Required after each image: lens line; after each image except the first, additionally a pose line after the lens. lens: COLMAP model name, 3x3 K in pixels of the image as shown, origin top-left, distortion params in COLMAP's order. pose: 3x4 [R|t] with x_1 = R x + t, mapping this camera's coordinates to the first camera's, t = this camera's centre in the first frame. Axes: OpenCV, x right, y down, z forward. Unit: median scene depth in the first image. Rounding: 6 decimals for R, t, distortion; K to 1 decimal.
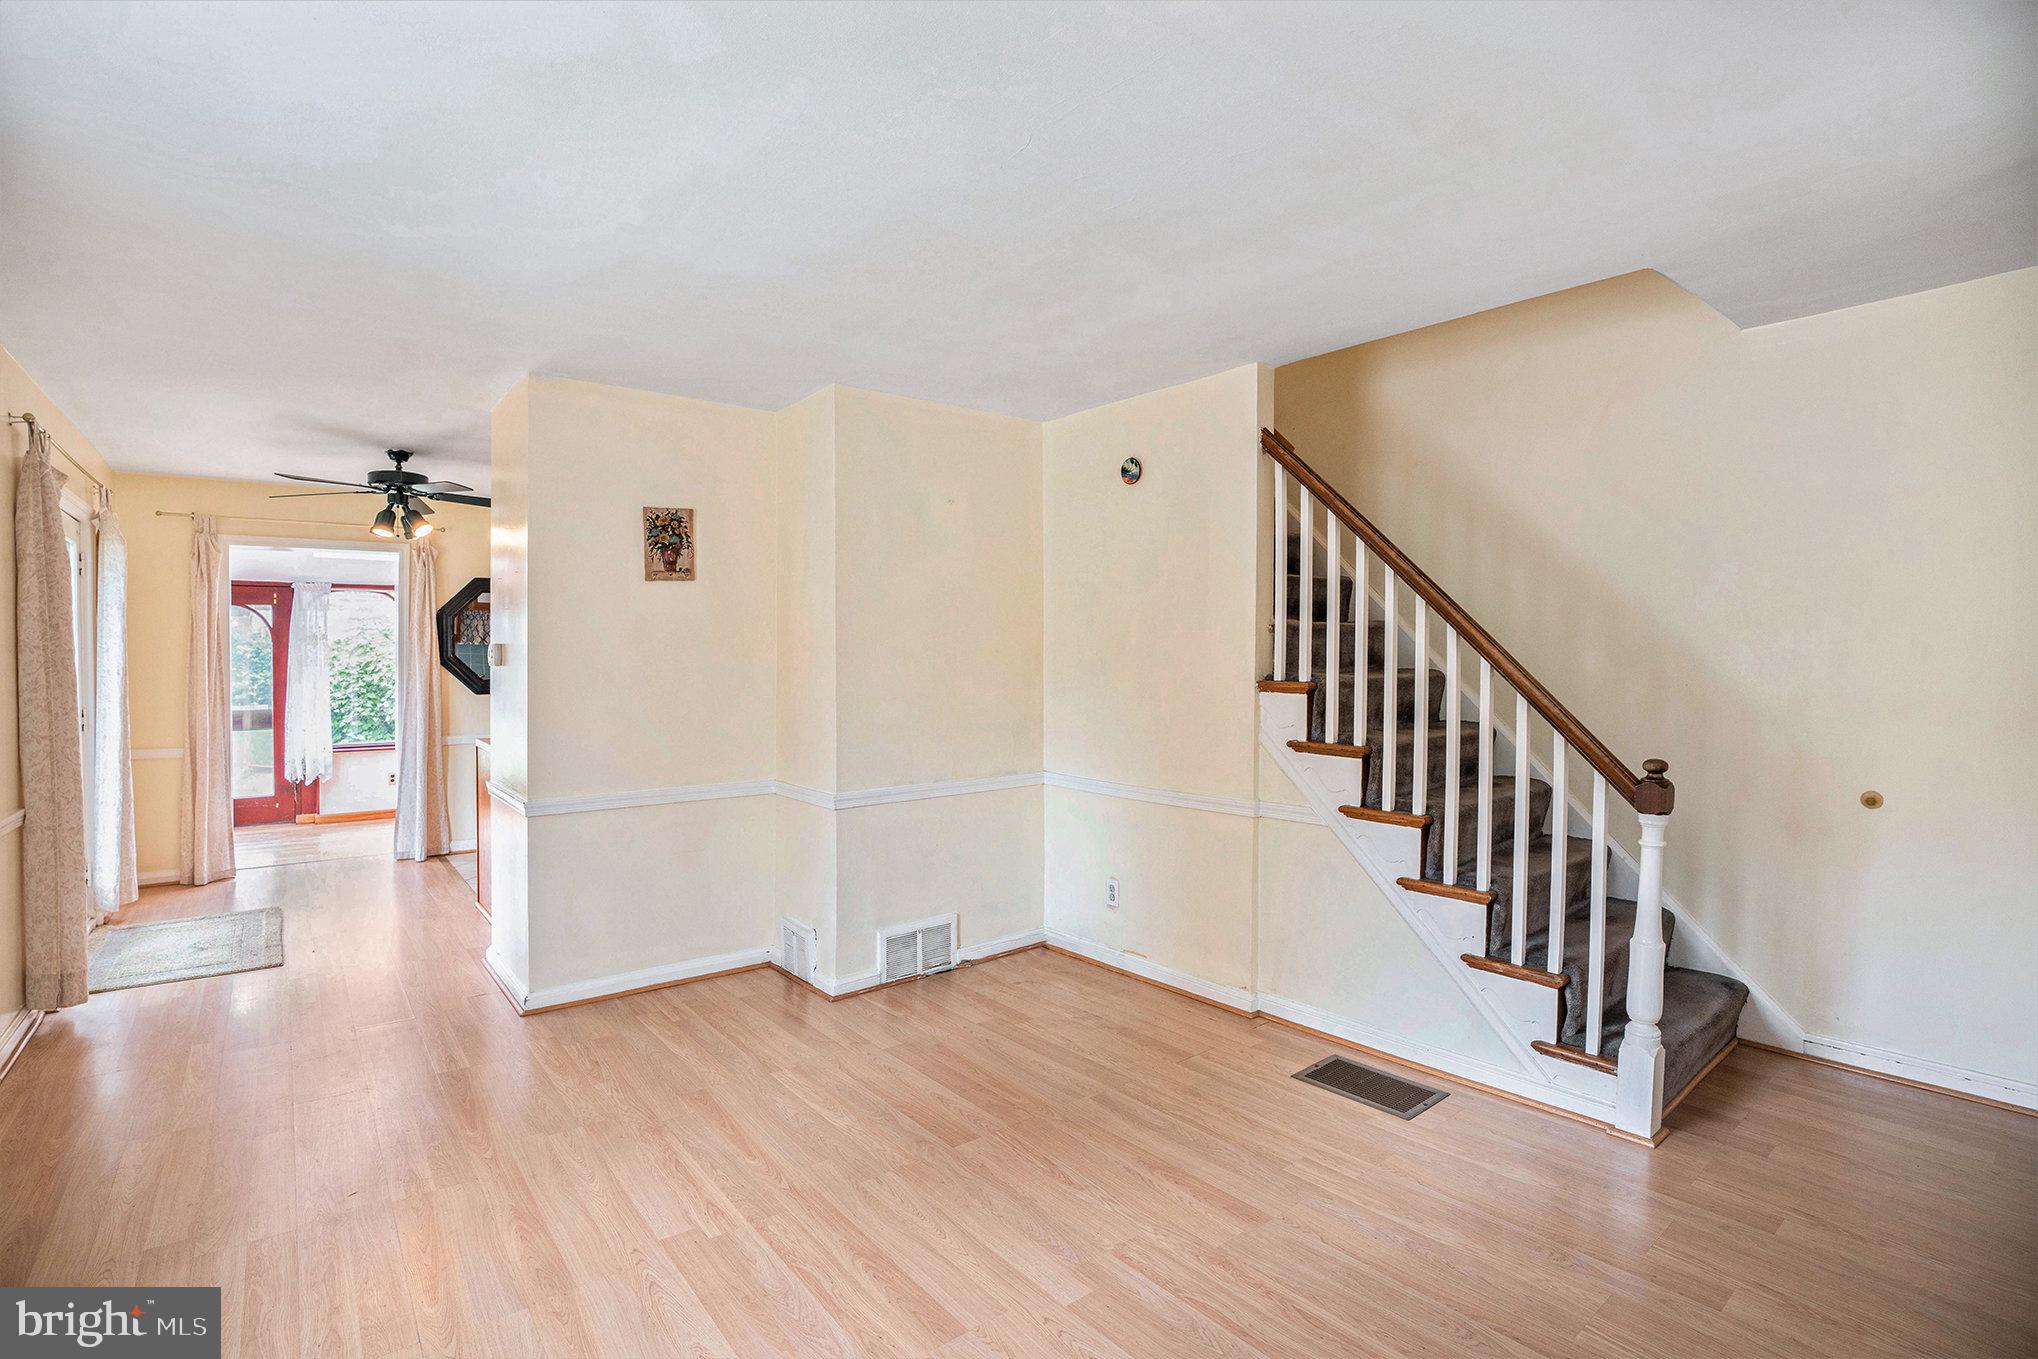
lens RADIAL K [[975.1, 0, 1022.5], [0, 975.1, 682.3], [0, 0, 1]] dist [-0.003281, -0.002260]
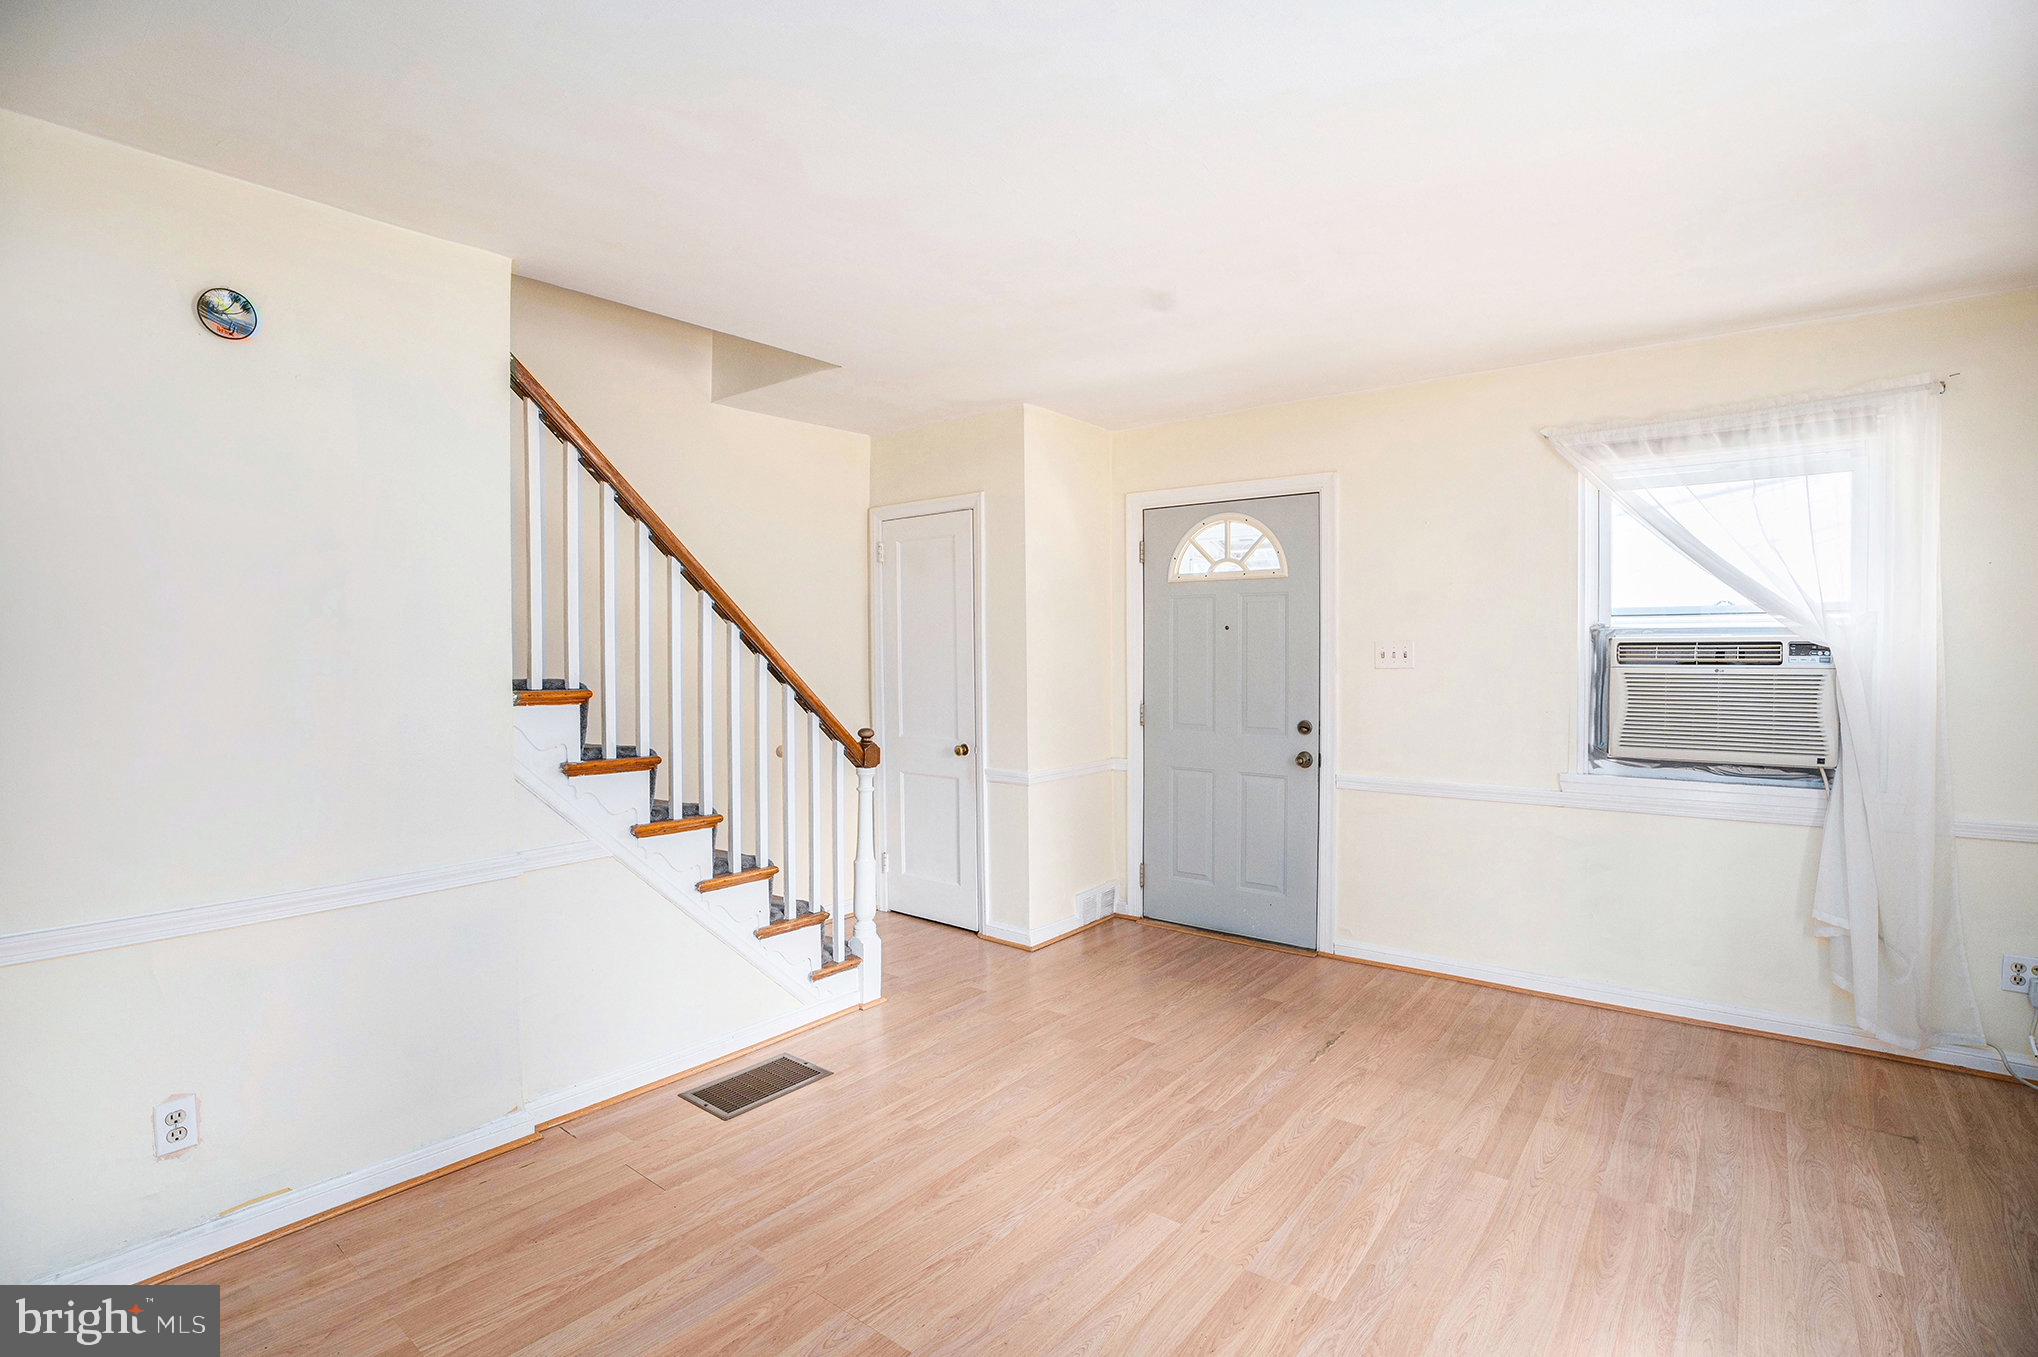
lens RADIAL K [[975.1, 0, 1036.2], [0, 975.1, 676.2], [0, 0, 1]] dist [-0.003281, -0.002260]
pose [[-0.210191, -0.019055, 0.977475, -0.697719], [0.027898, 0.999286, 0.025479, -0.025638], [-0.977262, 0.032625, -0.209509, 0.940129]]
